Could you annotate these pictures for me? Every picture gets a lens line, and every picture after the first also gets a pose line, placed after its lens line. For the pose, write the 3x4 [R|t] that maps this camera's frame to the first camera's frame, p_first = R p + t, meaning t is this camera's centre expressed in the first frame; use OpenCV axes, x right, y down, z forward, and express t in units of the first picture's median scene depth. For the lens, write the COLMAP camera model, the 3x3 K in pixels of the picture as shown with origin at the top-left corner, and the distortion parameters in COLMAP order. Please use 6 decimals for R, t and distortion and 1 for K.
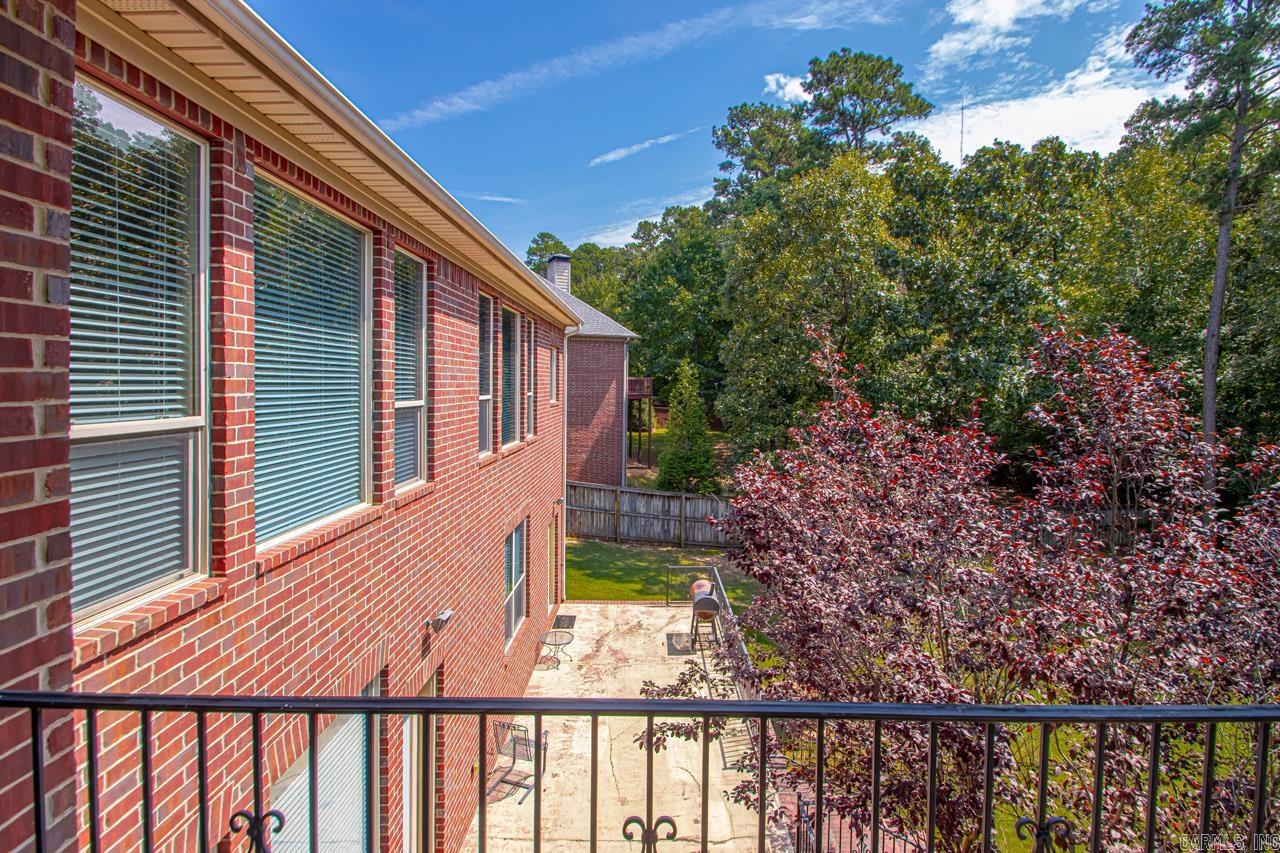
lens RADIAL K [[598.5, 0, 664.5], [0, 598.5, 407.5], [0, 0, 1]] dist [0.013818, -0.000001]
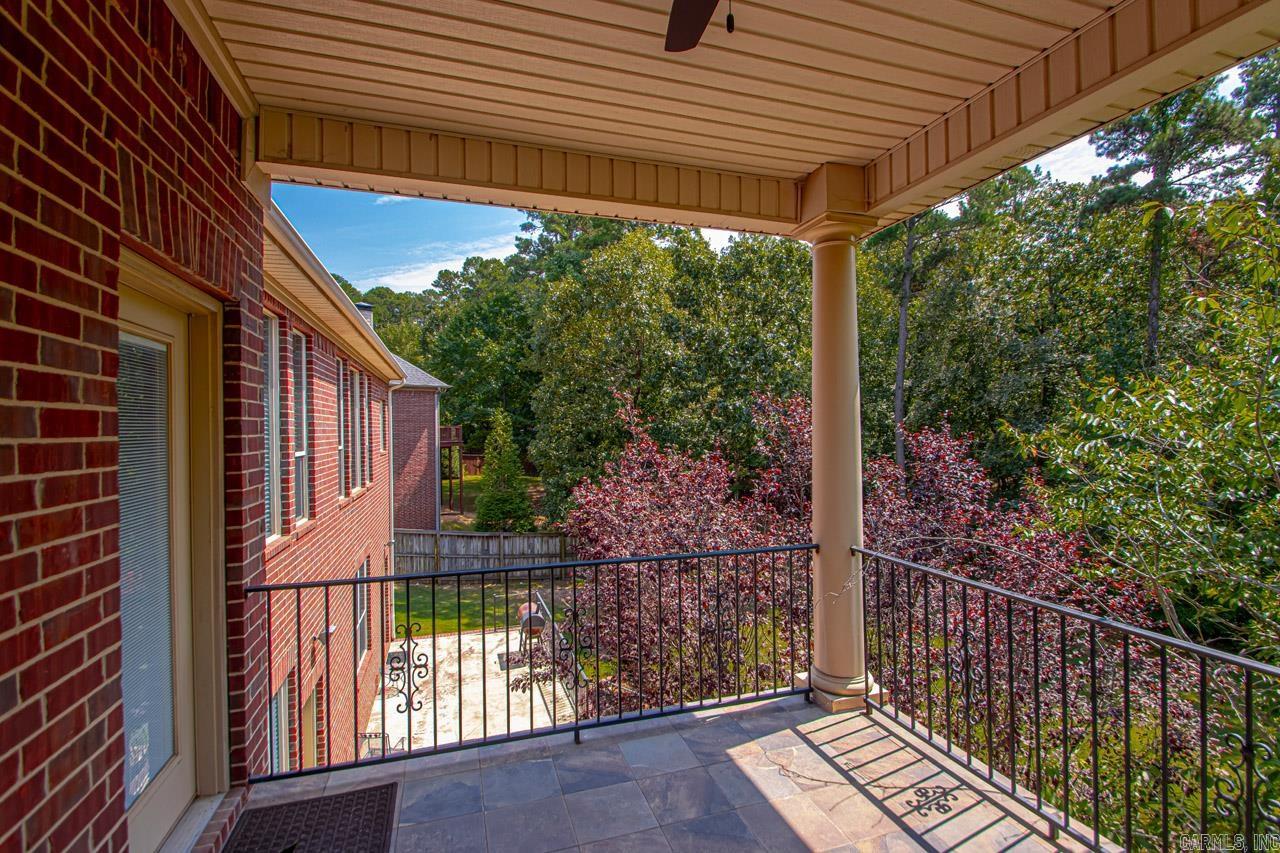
lens RADIAL K [[609.8, 0, 640.0], [0, 609.8, 426.5], [0, 0, 1]] dist [0.017308, -0.020925]
pose [[0.957663, -0.018849, 0.287274, -0.061208], [0.031305, 0.998755, -0.038829, 0.003881], [-0.286185, 0.046178, 0.957061, -0.195398]]
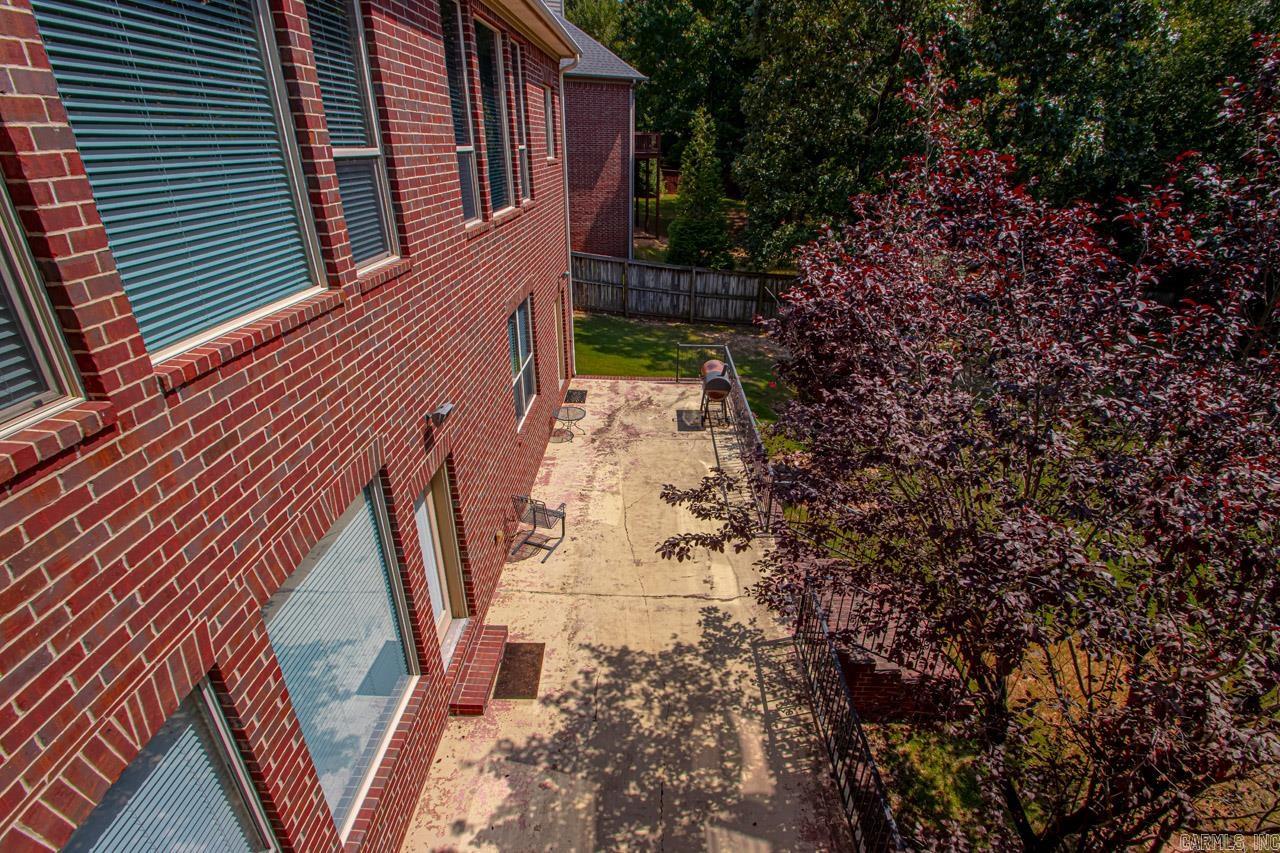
lens RADIAL K [[566.0, 0, 662.1], [0, 566.0, 416.3], [0, 0, 1]] dist [0.015878, -0.014423]
pose [[0.999841, 0.017250, -0.004600, -0.016364], [-0.014007, 0.917735, 0.396945, 0.004890], [0.011069, -0.396818, 0.917831, 0.109802]]
